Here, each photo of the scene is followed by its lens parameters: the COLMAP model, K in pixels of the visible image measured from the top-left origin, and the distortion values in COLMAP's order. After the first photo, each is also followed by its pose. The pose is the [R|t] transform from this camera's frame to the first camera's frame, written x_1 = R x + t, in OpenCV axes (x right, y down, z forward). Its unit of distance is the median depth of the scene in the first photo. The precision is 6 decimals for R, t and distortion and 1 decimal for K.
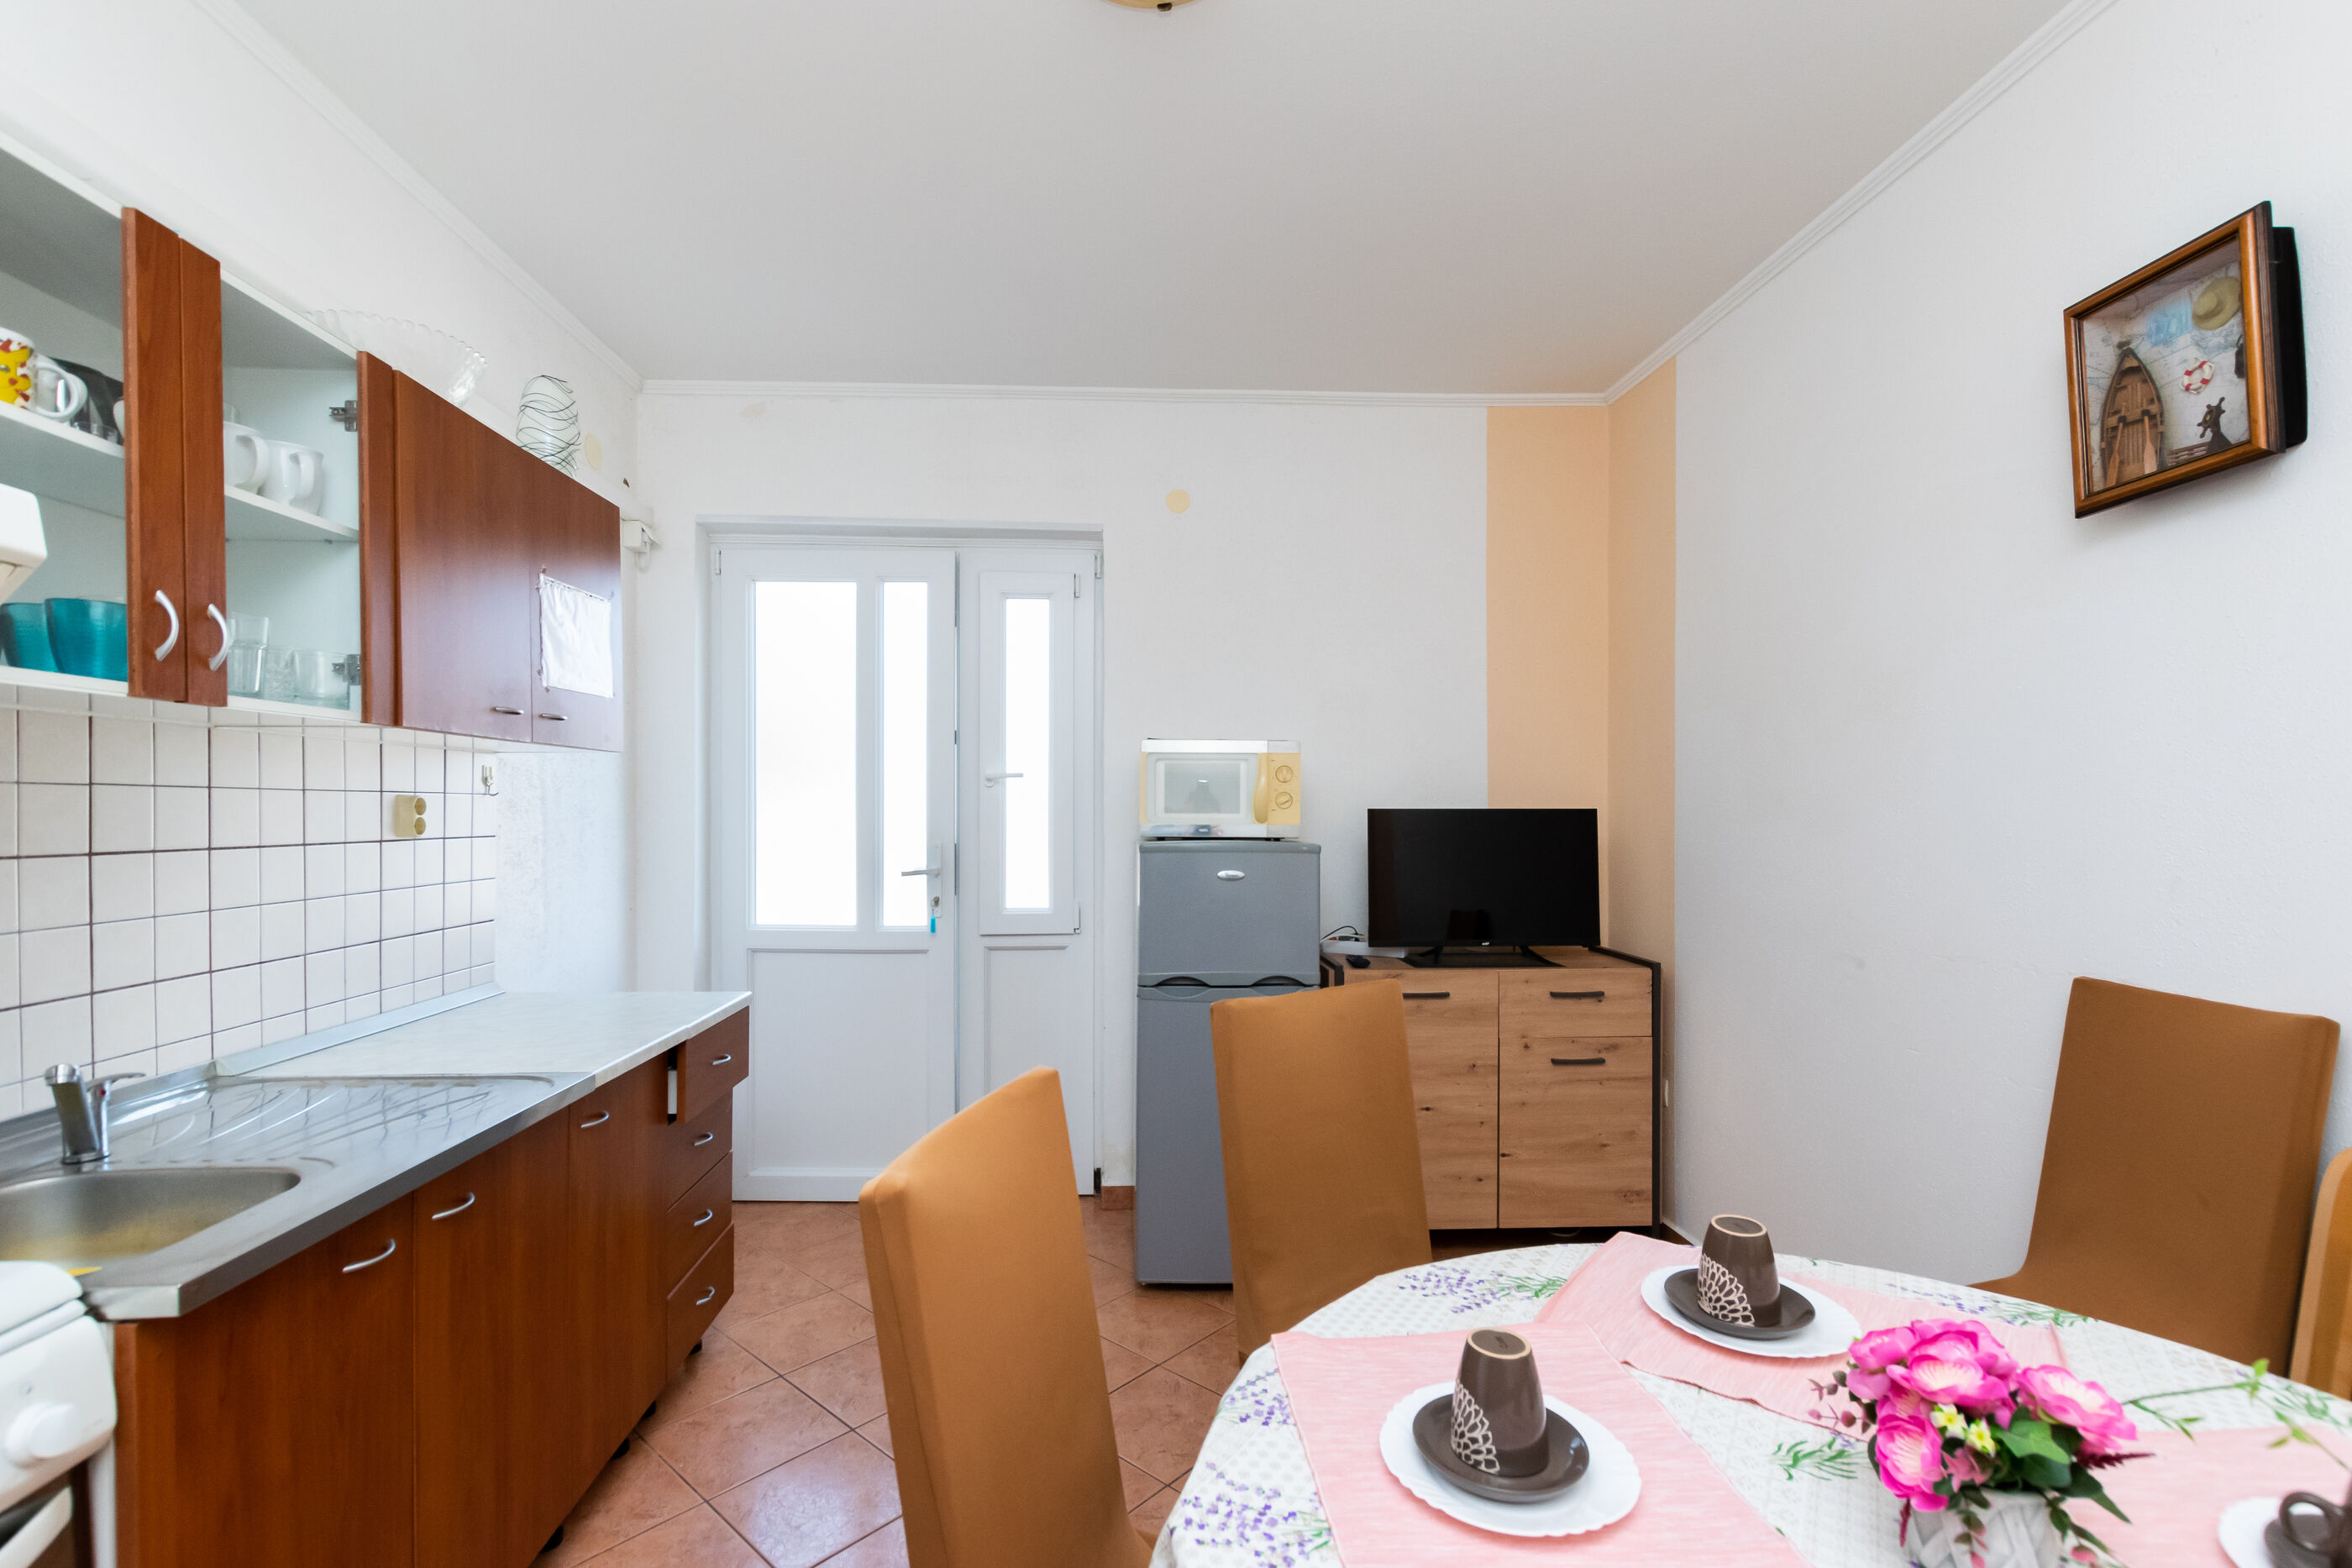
lens RADIAL K [[1014.9, 0, 1174.6], [0, 1014.9, 813.3], [0, 0, 1]] dist [0.001191, -0.001261]
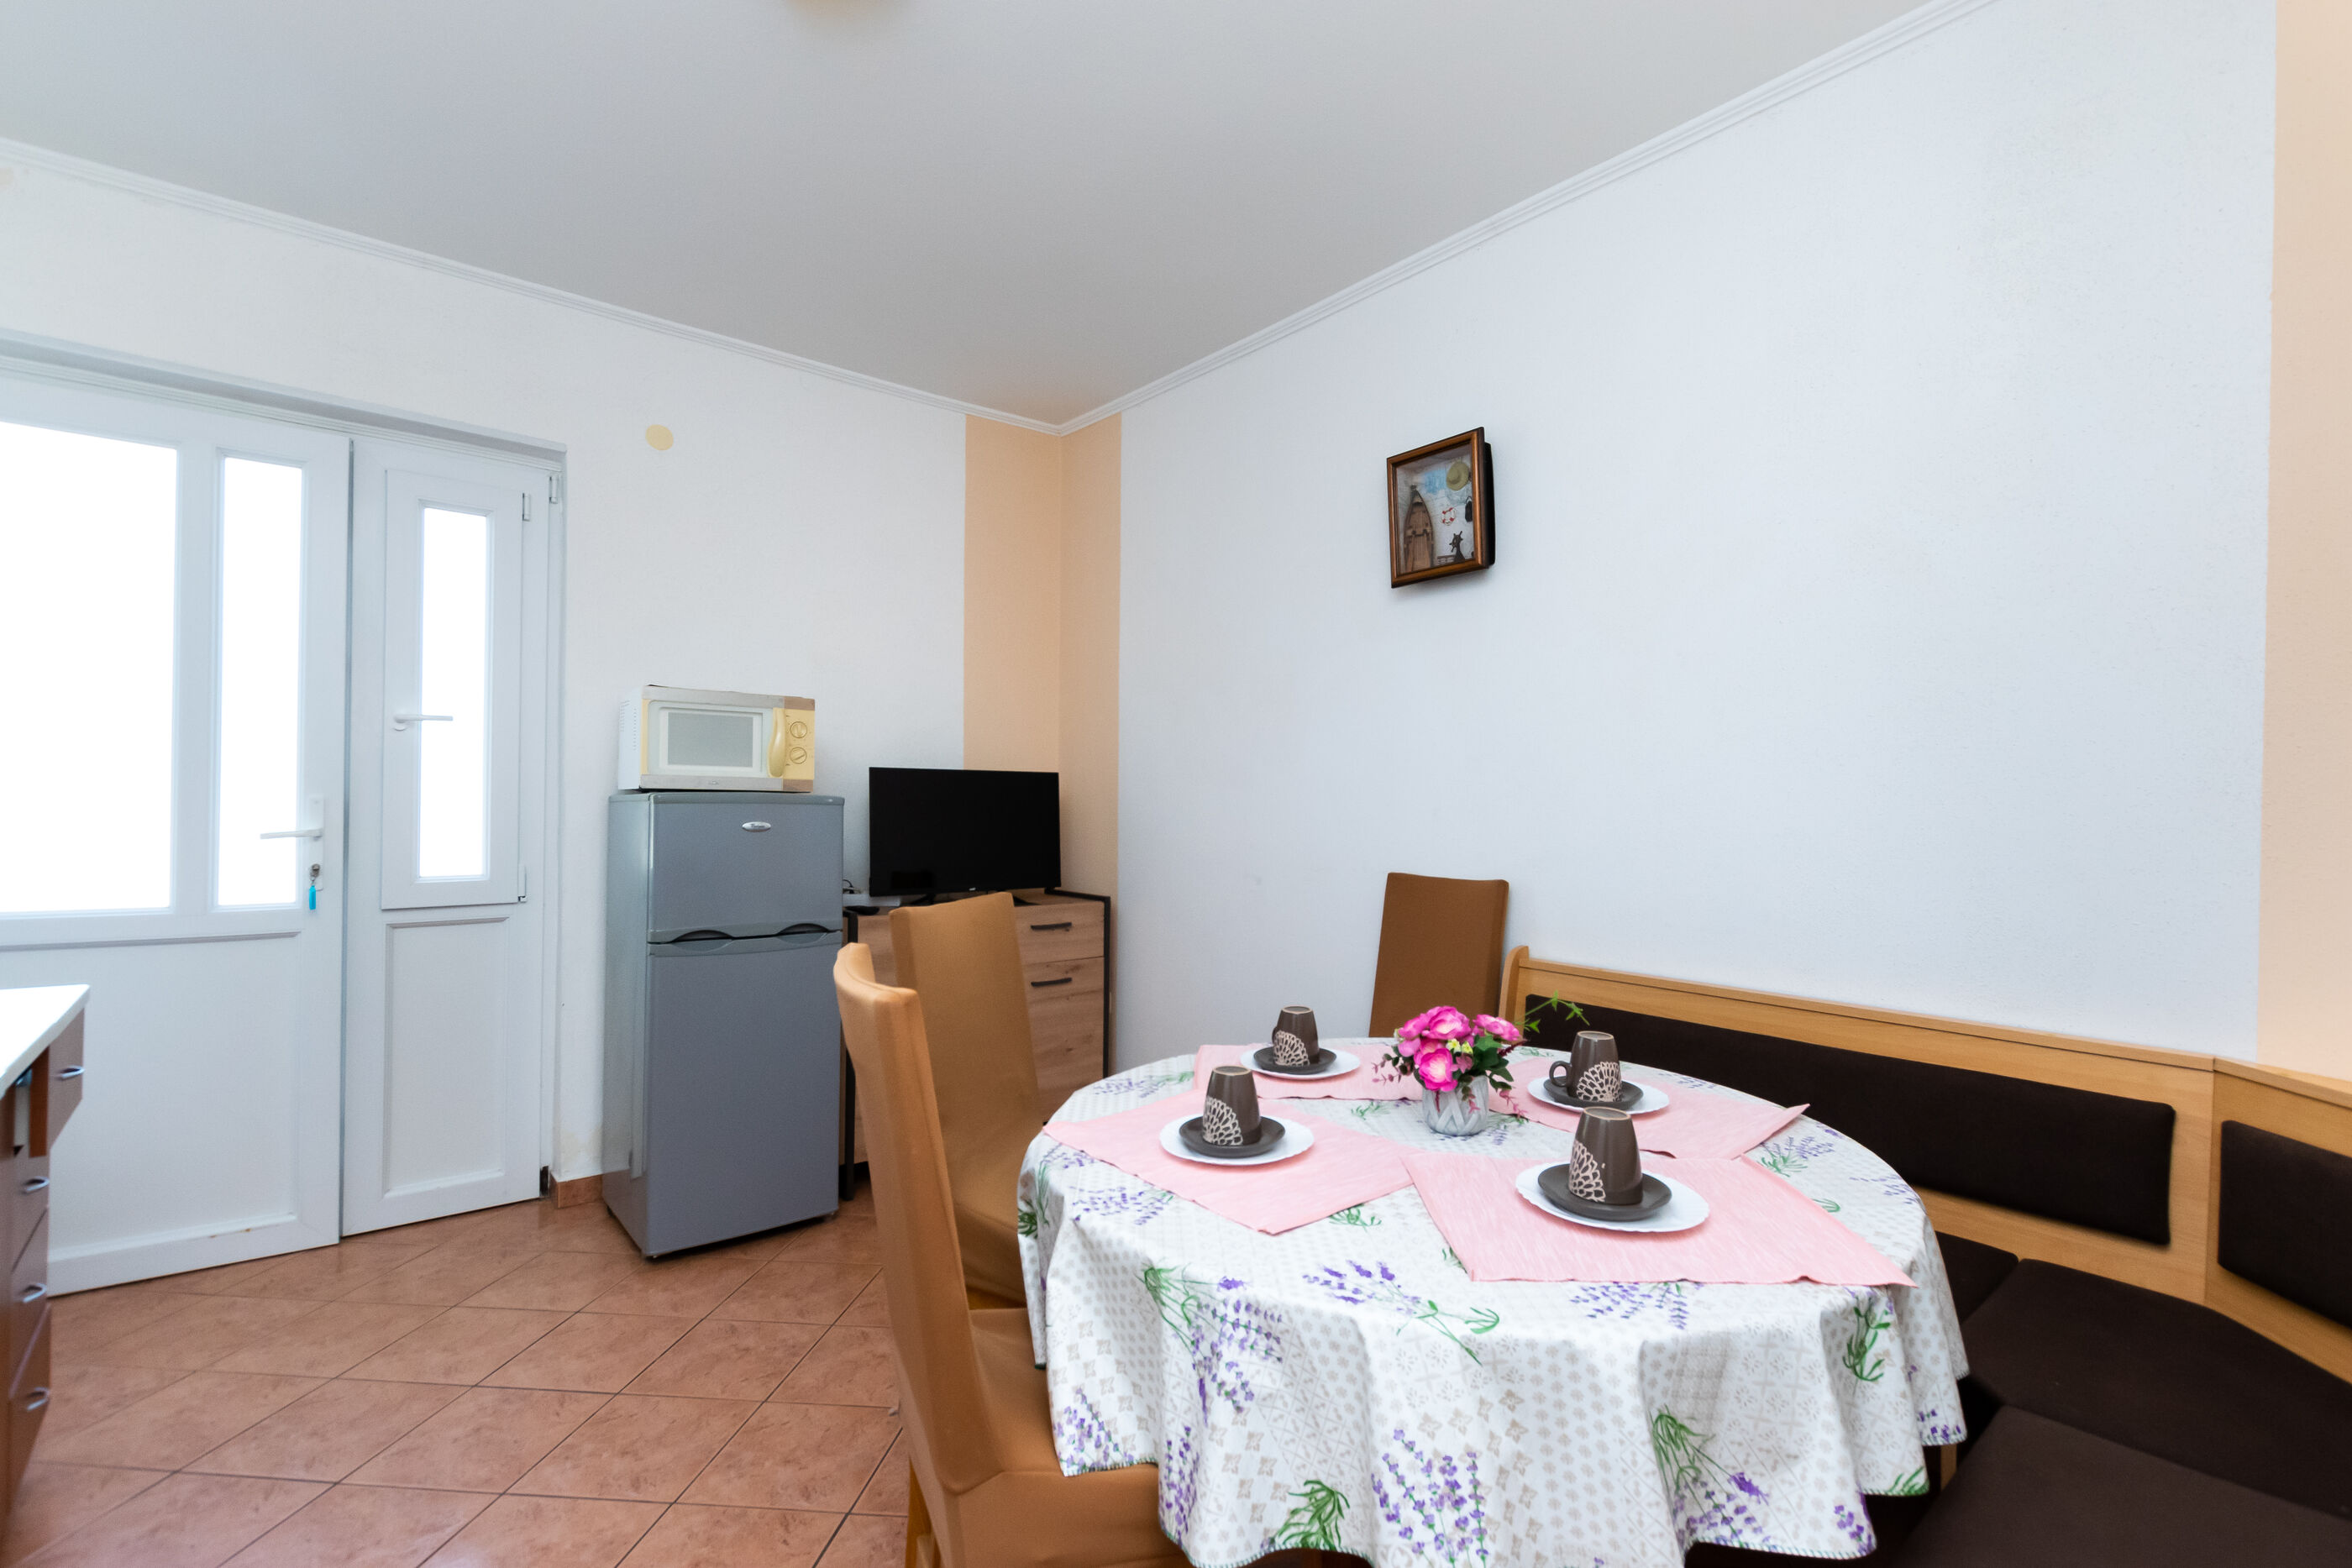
lens RADIAL K [[1053.8, 0, 1176.0], [0, 1053.8, 784.0], [0, 0, 1]] dist [-0.002415, -0.000710]
pose [[0.801918, 0.020570, 0.597080, -0.229327], [-0.010545, 0.999739, -0.020280, 0.035252], [-0.597342, 0.009967, 0.801925, -0.082113]]
